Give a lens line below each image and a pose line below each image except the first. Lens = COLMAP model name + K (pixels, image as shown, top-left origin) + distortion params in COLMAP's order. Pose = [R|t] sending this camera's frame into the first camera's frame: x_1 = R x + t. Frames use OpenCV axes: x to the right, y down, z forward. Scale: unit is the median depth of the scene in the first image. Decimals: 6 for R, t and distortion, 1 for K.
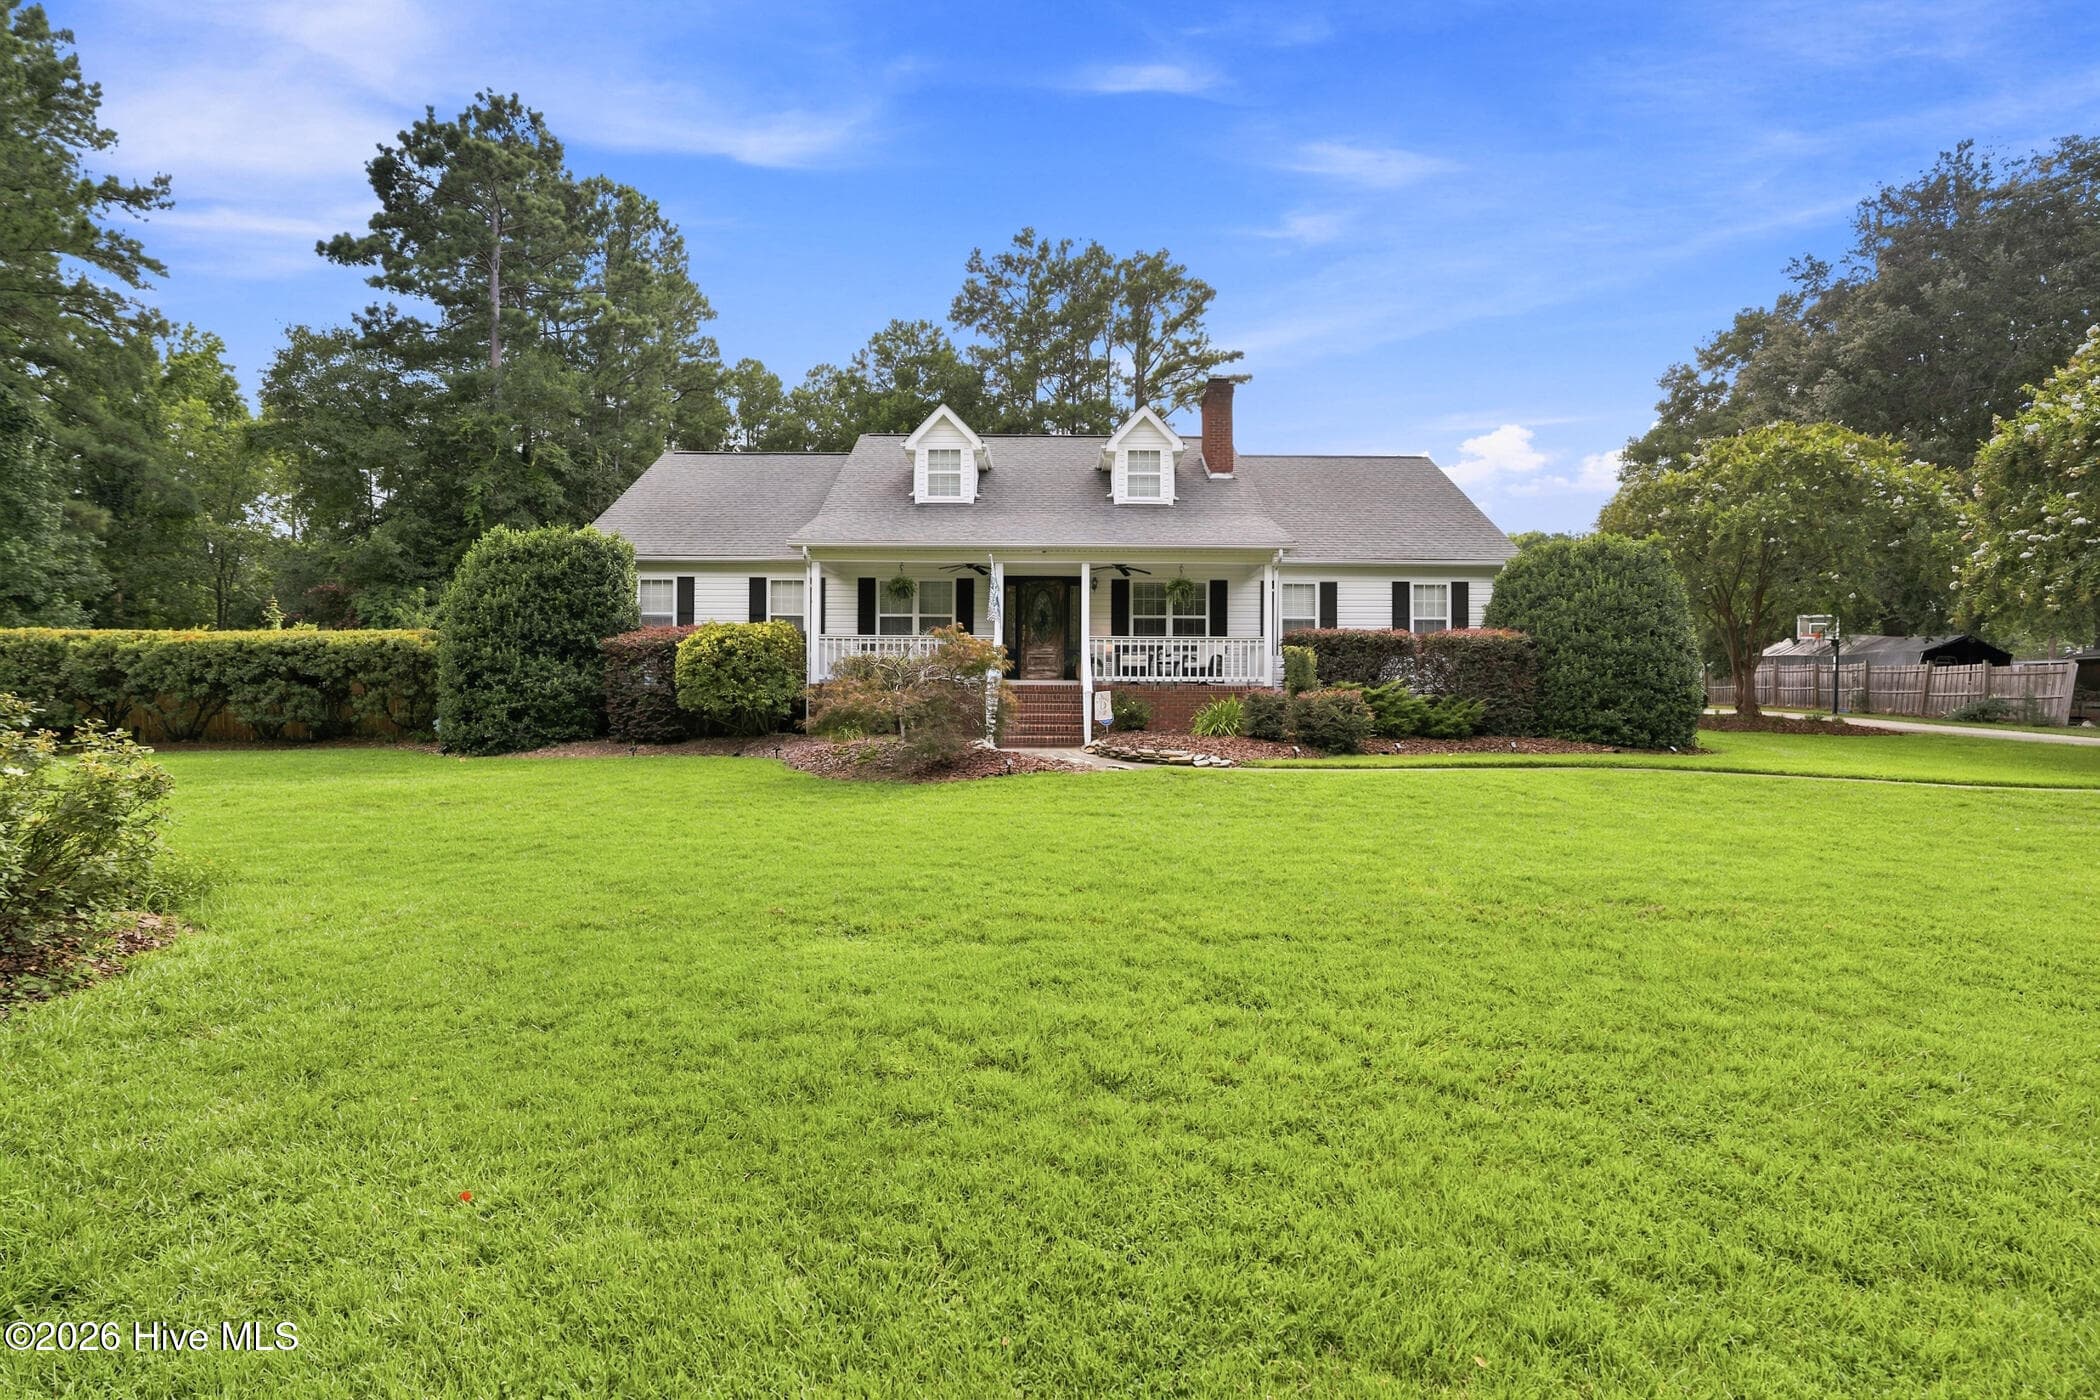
lens RADIAL K [[957.9, 0, 1048.0], [0, 957.9, 700.2], [0, 0, 1]] dist [-0.006231, 0.000324]
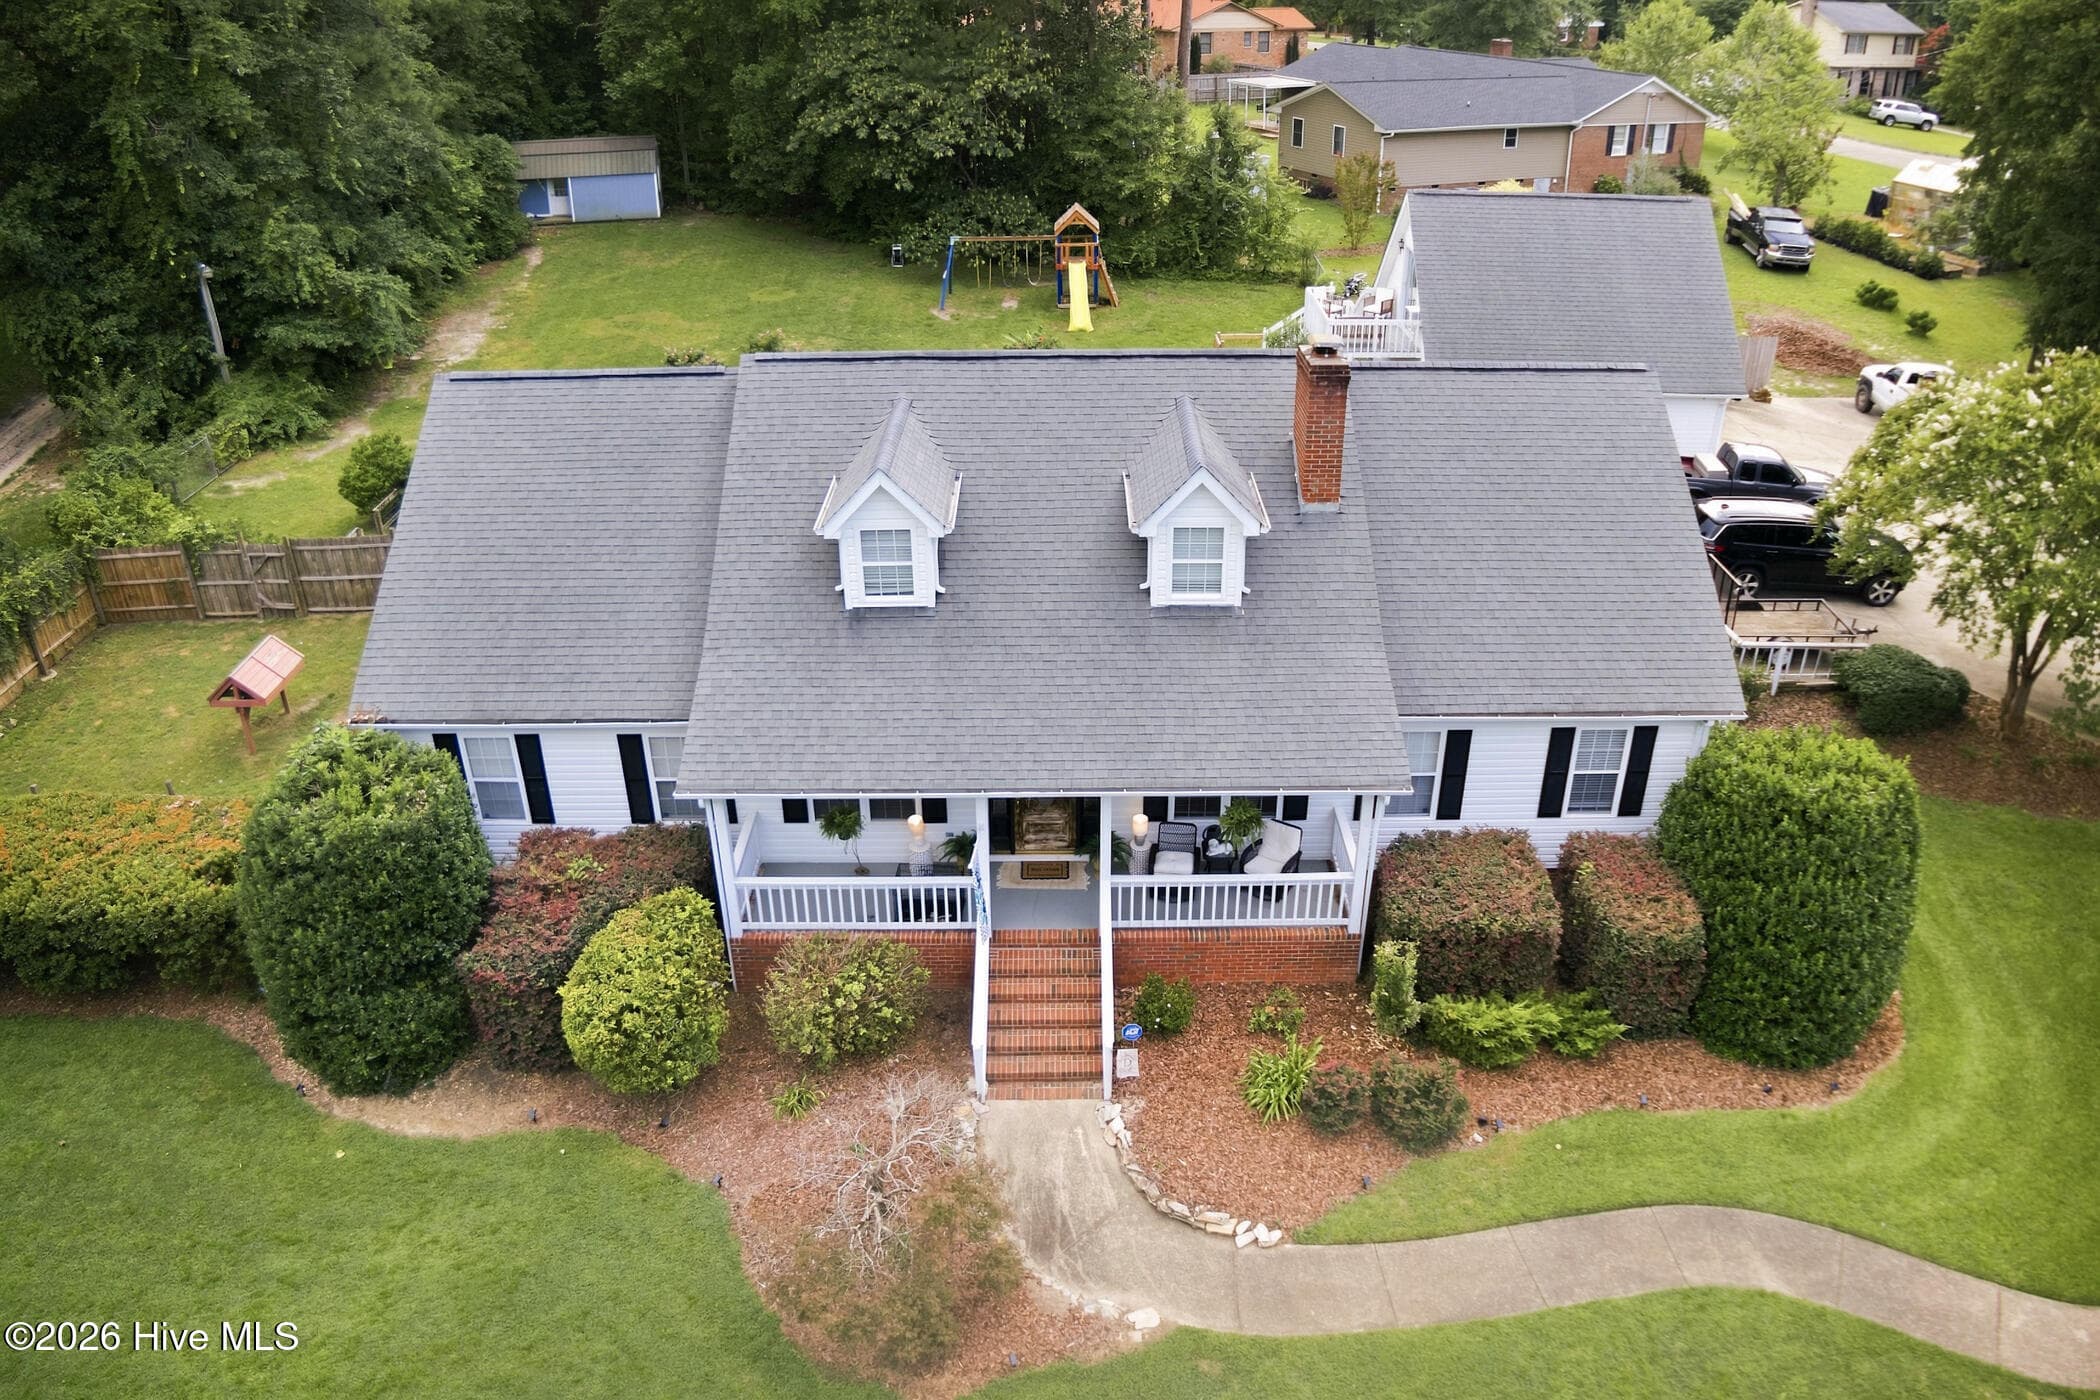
lens RADIAL K [[1472.3, 0, 1054.8], [0, 1472.3, 690.6], [0, 0, 1]] dist [-0.110120, 0.002692]
pose [[0.999862, -0.015844, -0.004968, 0.008003], [0.016308, 0.880671, 0.473448, -0.634624], [-0.003126, -0.473464, 0.880808, 0.091395]]
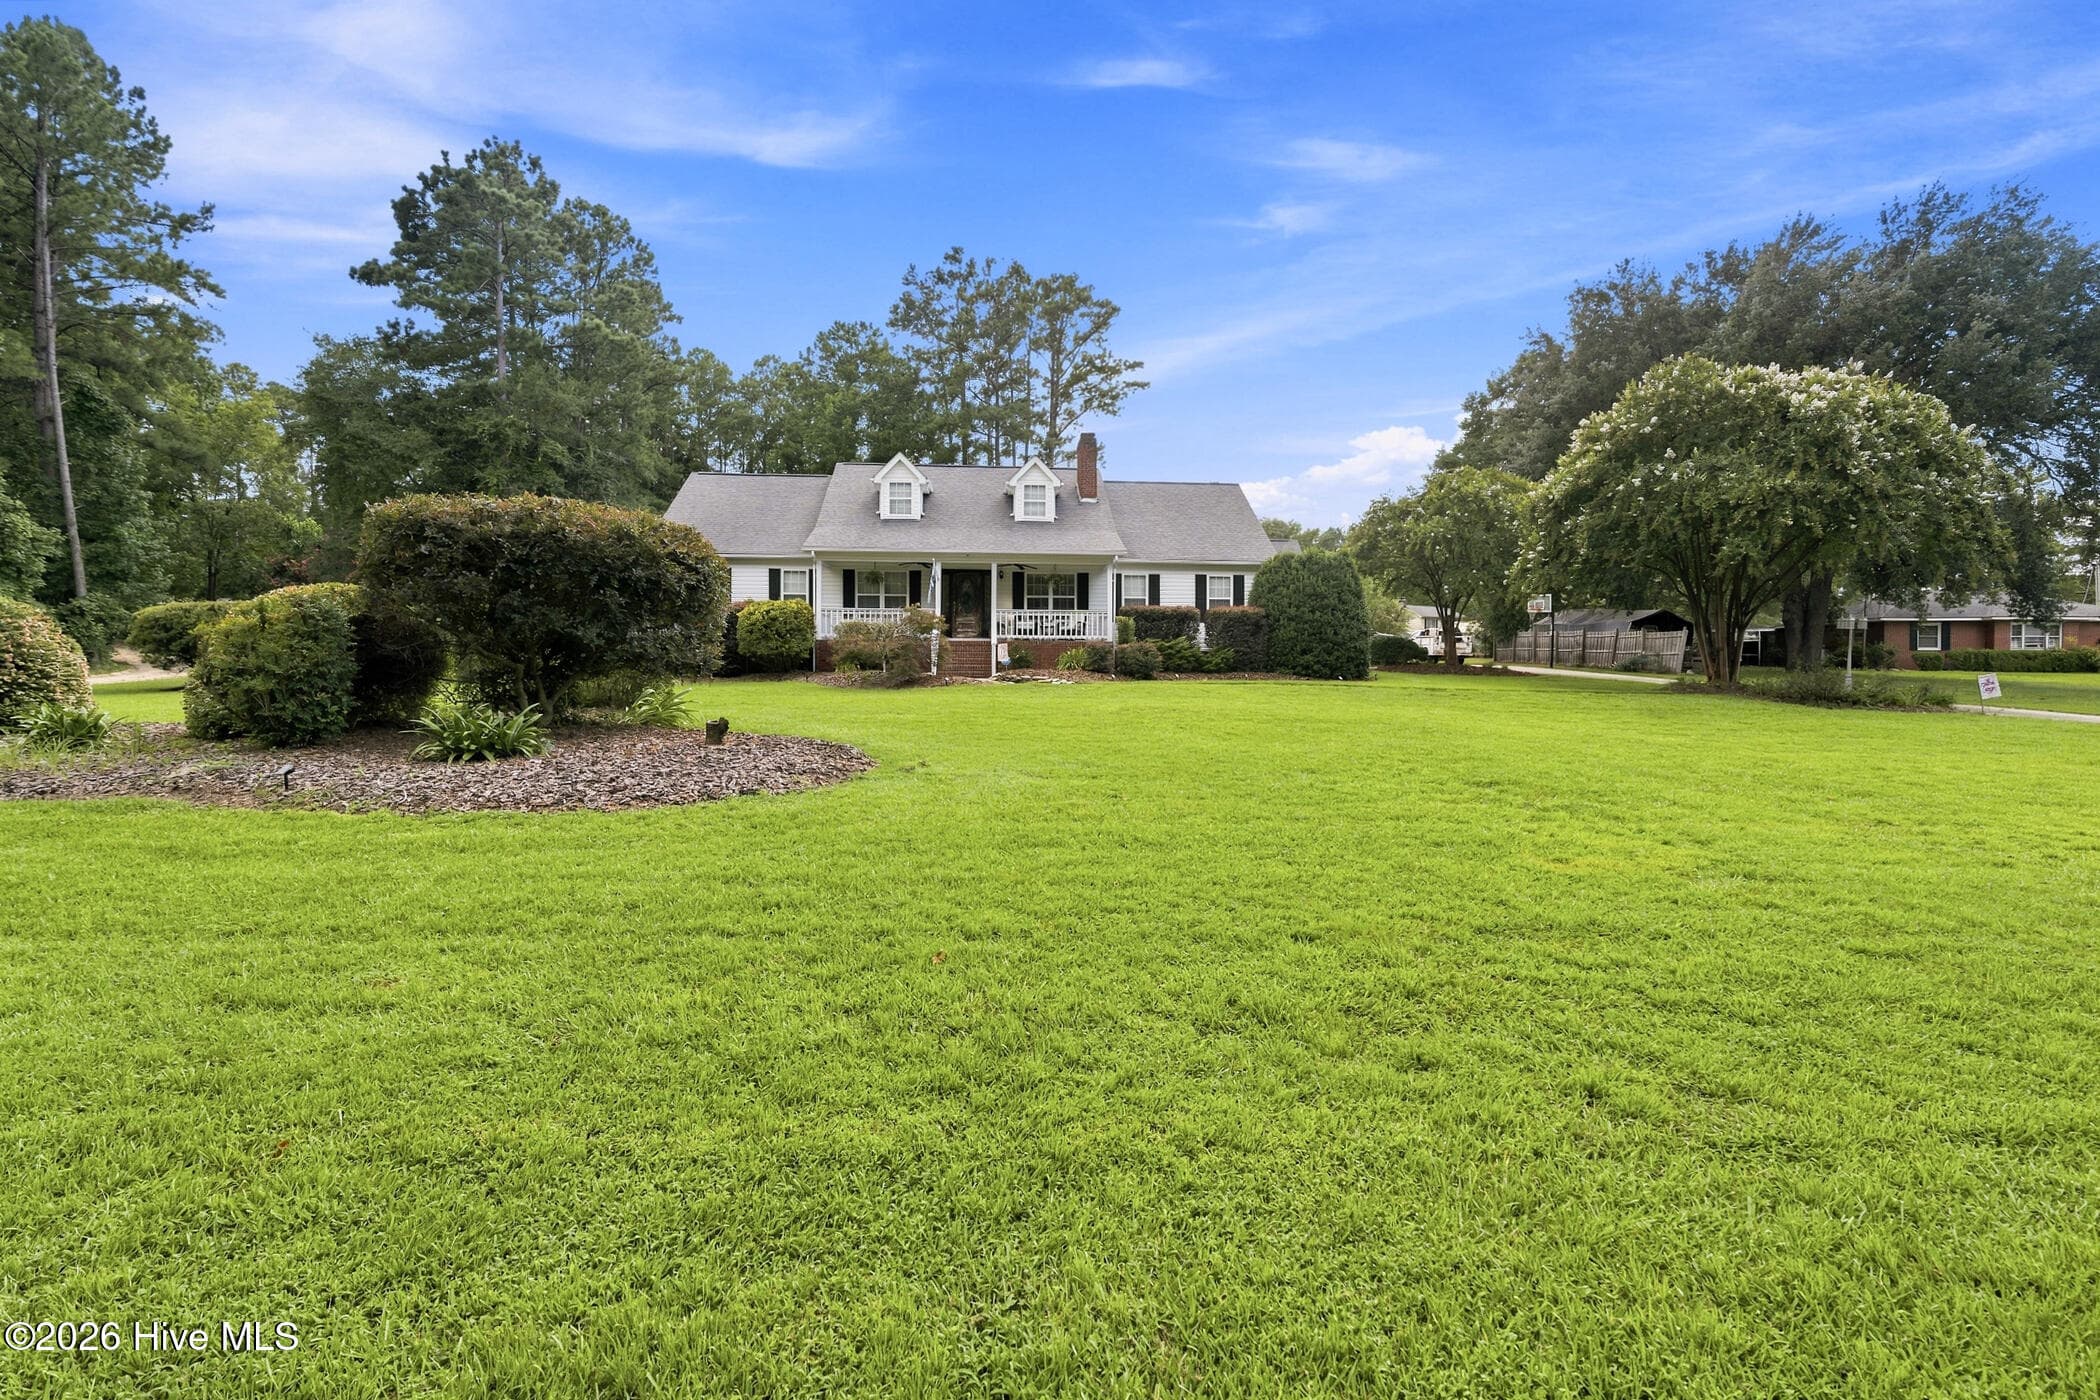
lens RADIAL K [[970.6, 0, 1050.1], [0, 970.6, 687.7], [0, 0, 1]] dist [-0.003287, -0.000320]
pose [[0.997340, -0.001465, 0.072880, 0.013221], [0.000014, 0.999802, 0.019897, 0.026168], [-0.072895, -0.019843, 0.997142, -0.526933]]
